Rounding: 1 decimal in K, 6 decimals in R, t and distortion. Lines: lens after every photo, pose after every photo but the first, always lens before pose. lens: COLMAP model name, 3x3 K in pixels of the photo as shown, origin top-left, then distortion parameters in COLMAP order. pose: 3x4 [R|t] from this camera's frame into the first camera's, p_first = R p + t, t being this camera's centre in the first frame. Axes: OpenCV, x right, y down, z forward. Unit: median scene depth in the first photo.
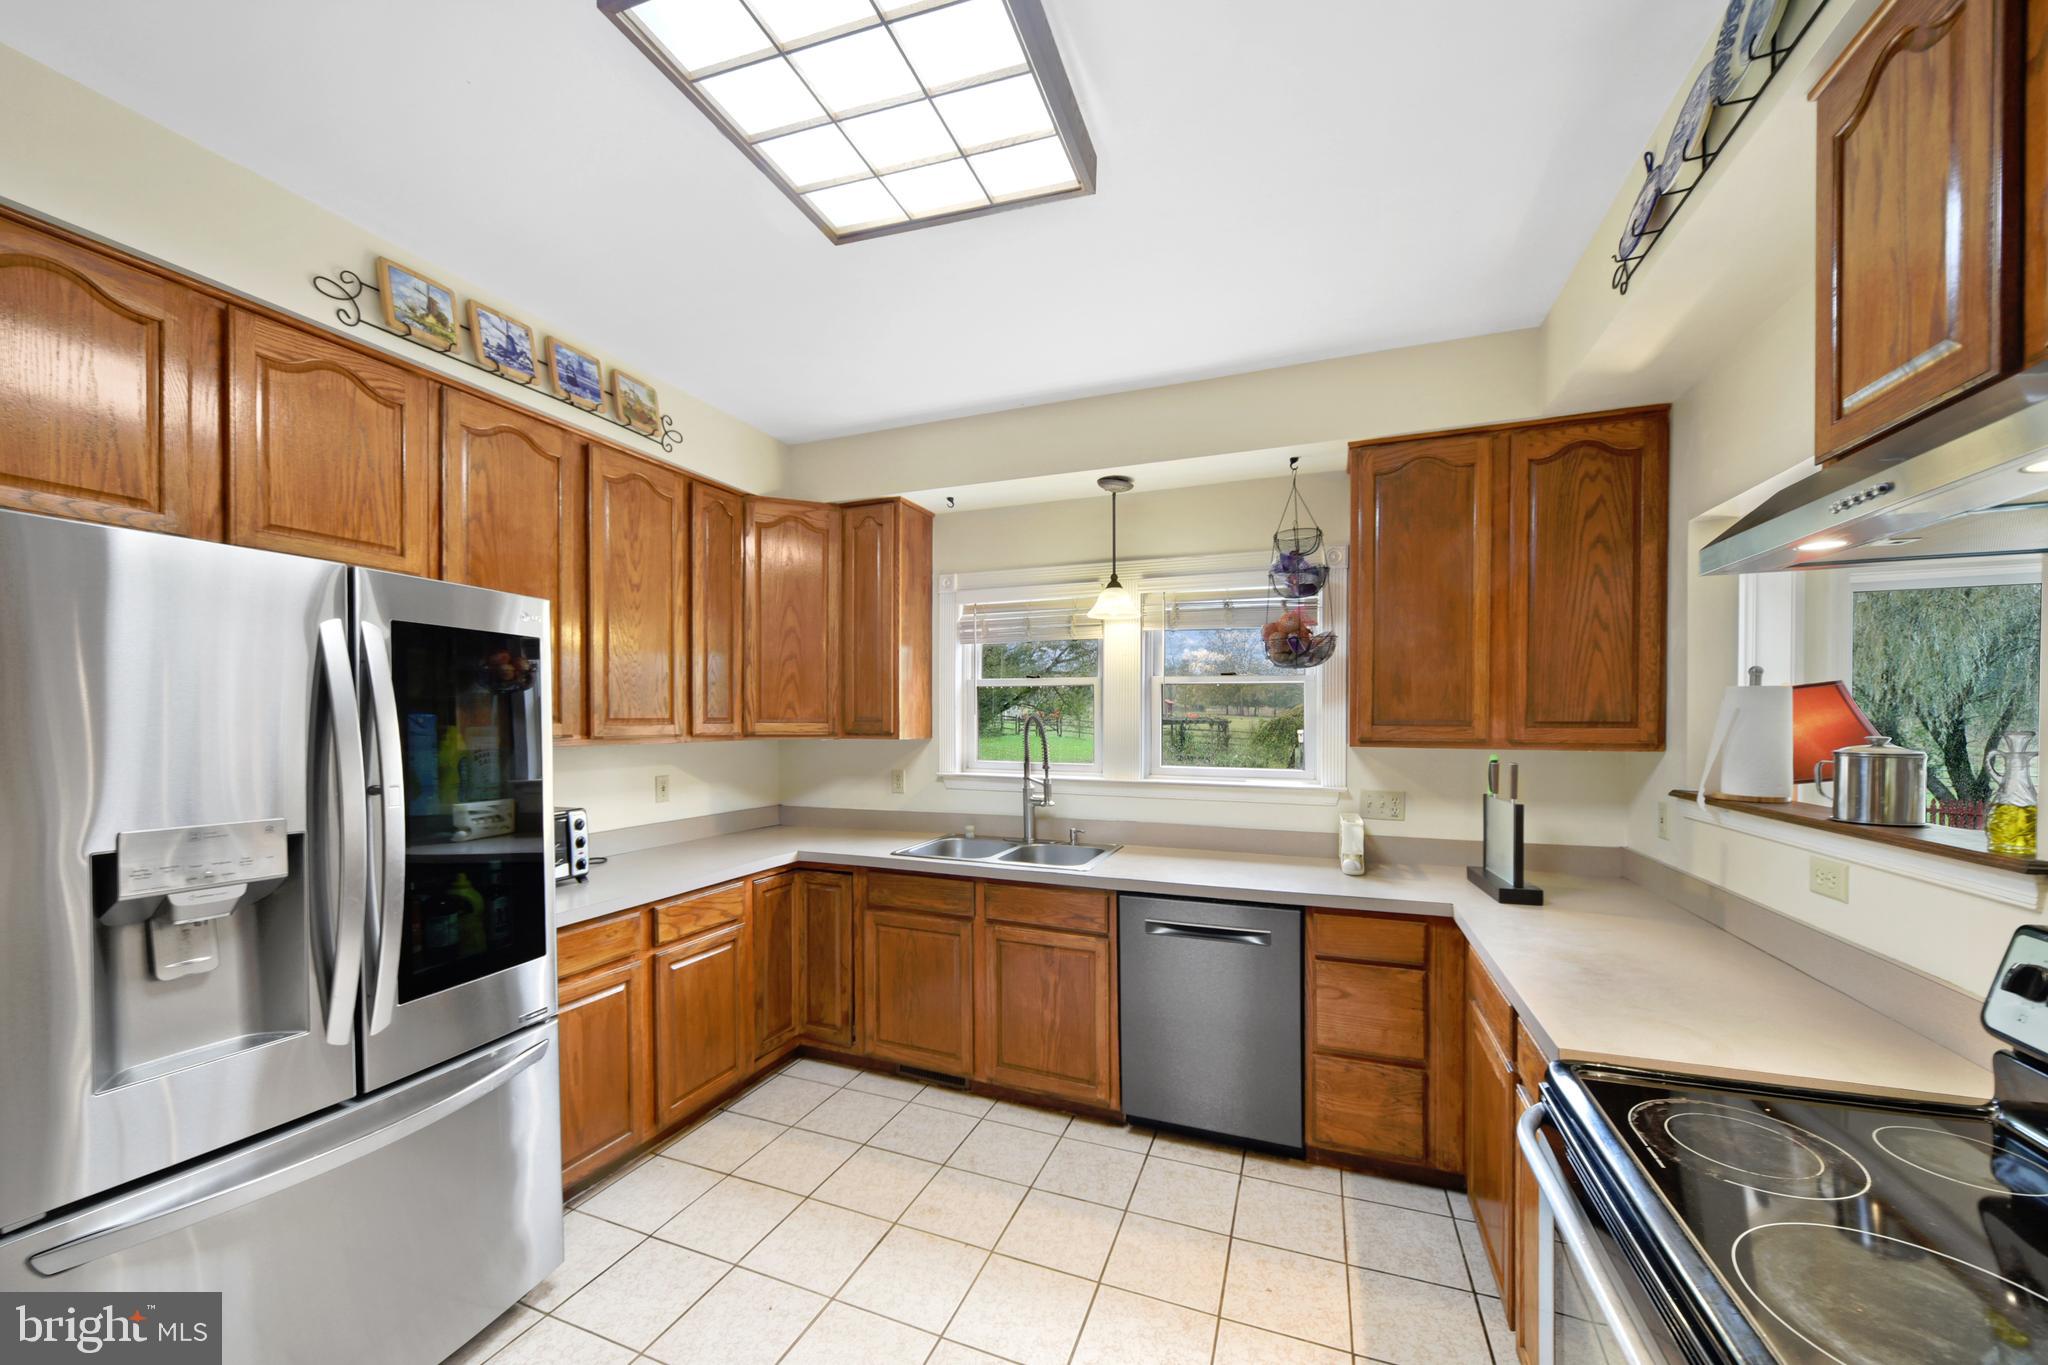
lens RADIAL K [[727.1, 0, 1012.8], [0, 727.1, 714.9], [0, 0, 1]] dist [-0.007295, 0.000079]
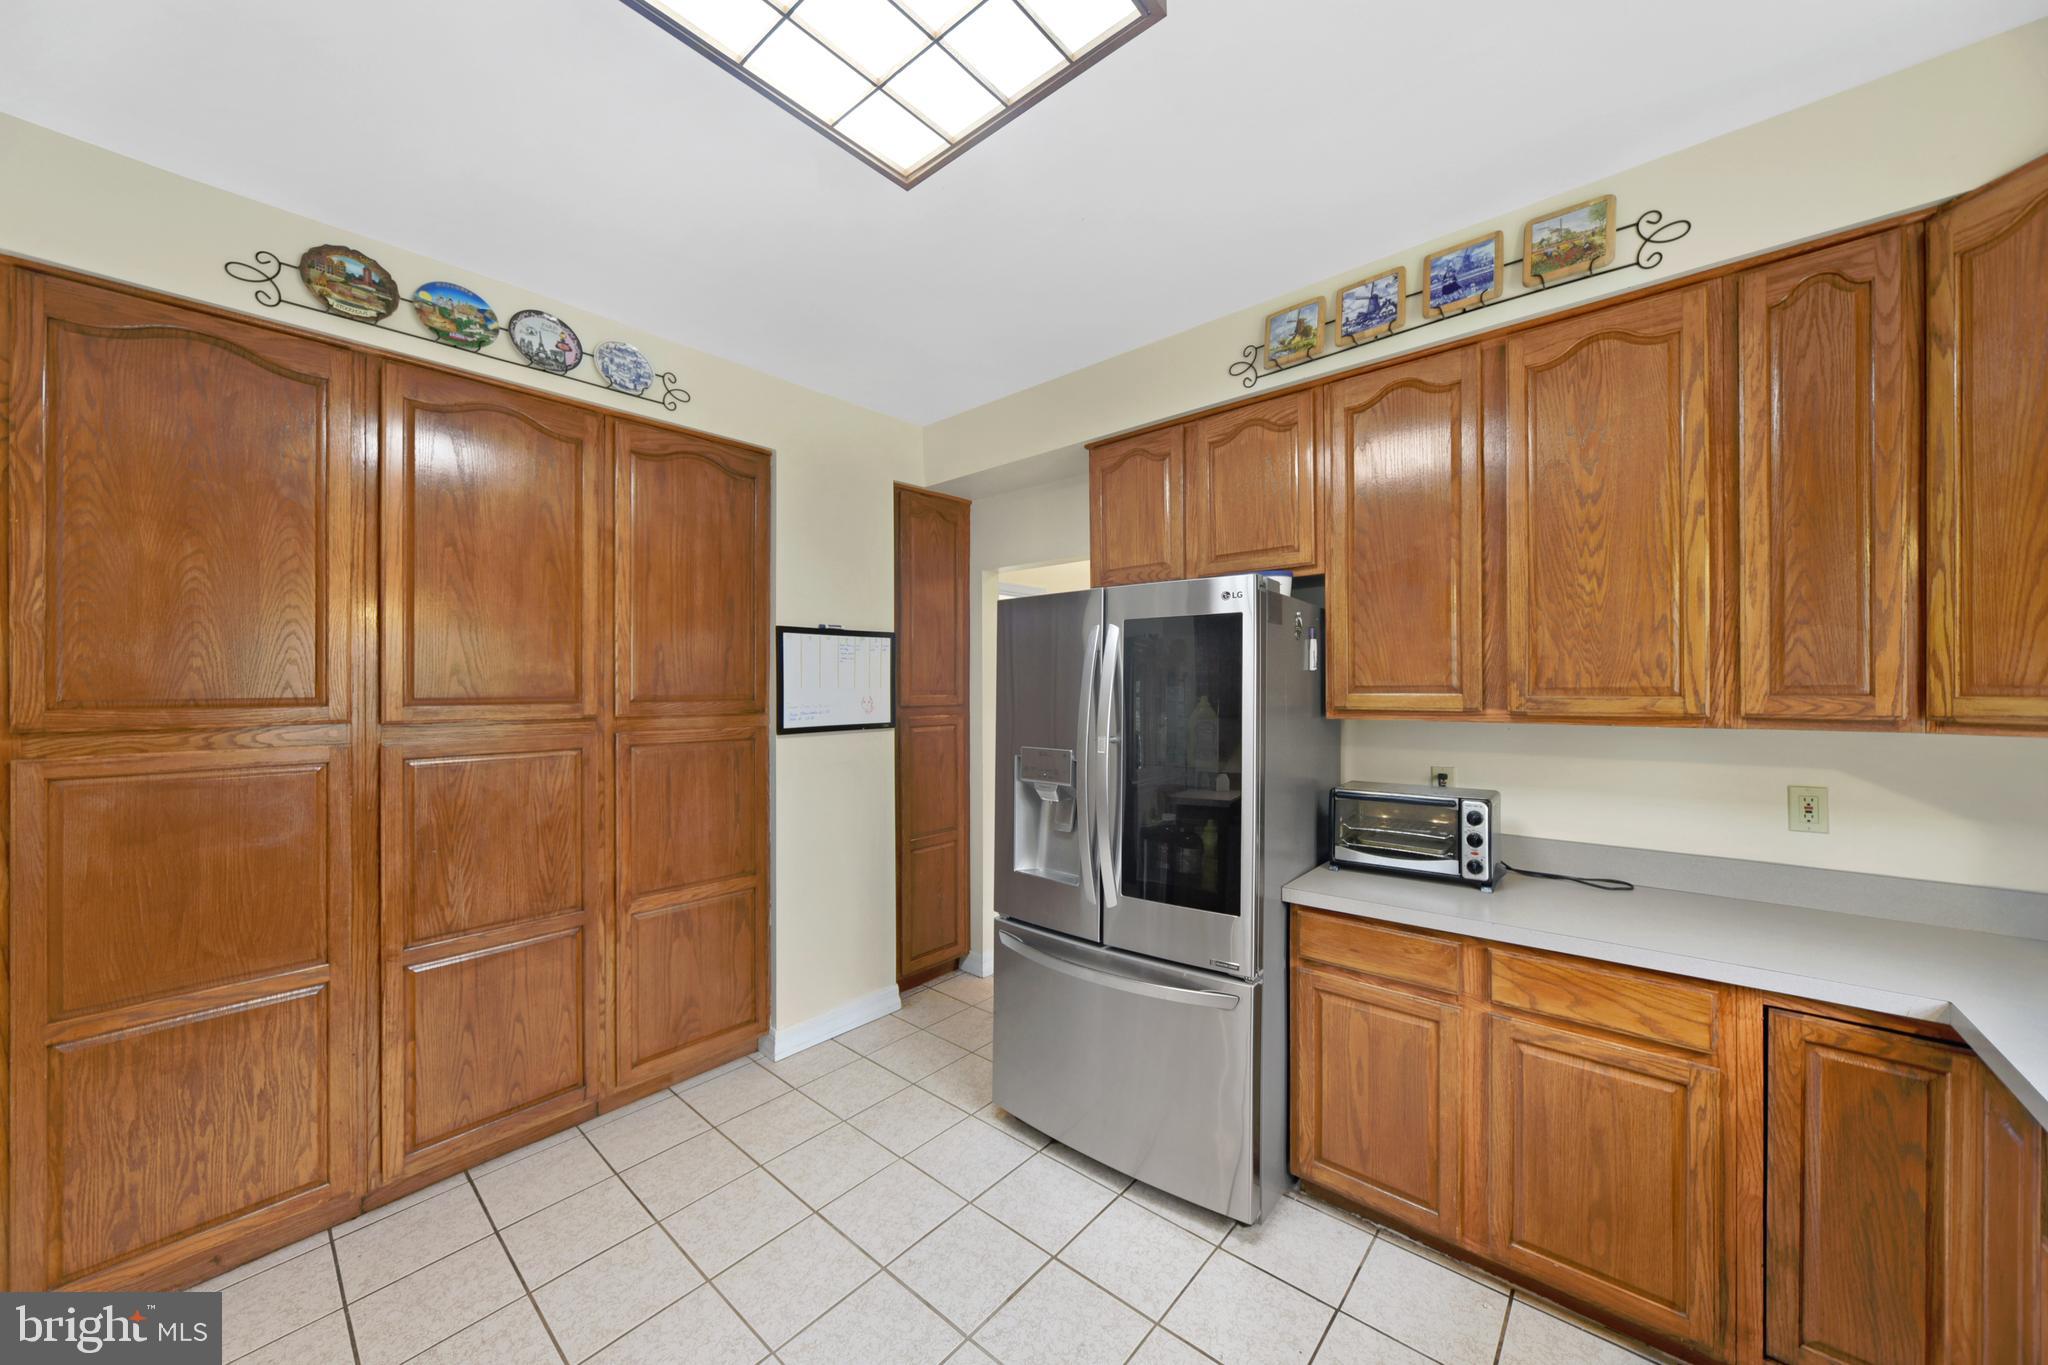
lens RADIAL K [[712.8, 0, 1031.9], [0, 712.8, 688.1], [0, 0, 1]] dist [-0.007560, 0.000028]
pose [[-0.307217, -0.004621, -0.951628, 0.321297], [0.005798, 0.999961, -0.006728, 0.007193], [0.951622, -0.007584, -0.307178, 0.778097]]
